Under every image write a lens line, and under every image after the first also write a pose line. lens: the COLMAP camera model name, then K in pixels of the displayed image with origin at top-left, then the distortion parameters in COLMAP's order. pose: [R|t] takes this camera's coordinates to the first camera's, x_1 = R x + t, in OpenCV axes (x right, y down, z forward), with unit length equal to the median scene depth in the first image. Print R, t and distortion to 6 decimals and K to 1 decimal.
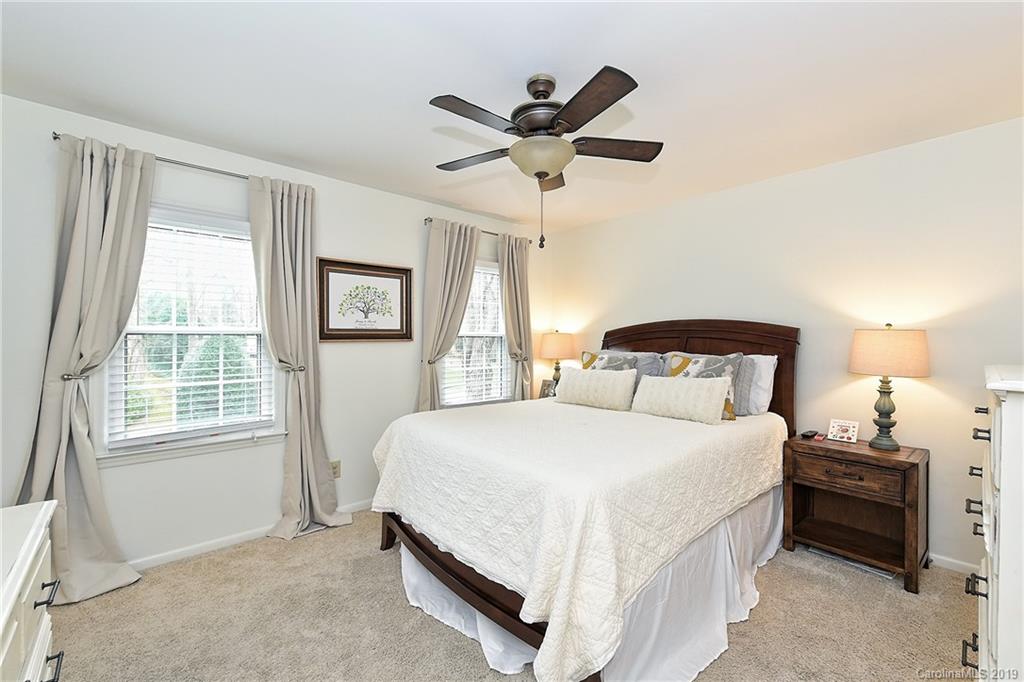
lens RADIAL K [[430.7, 0, 512.6], [0, 430.7, 339.6], [0, 0, 1]] dist [0.002199, 0.000056]
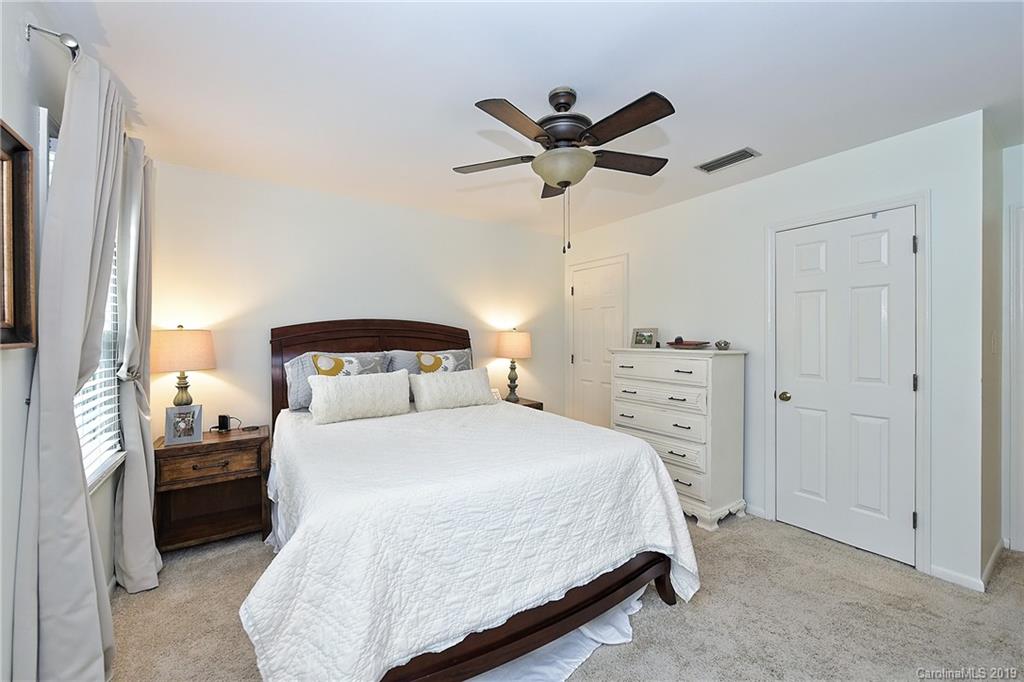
lens RADIAL K [[405.8, 0, 508.2], [0, 405.8, 341.1], [0, 0, 1]] dist [-0.000435, -0.000049]
pose [[0.121929, -0.011504, 0.992472, -0.657561], [0.006342, 0.999921, 0.010811, -0.004377], [-0.992519, 0.004977, 0.121992, 0.707625]]
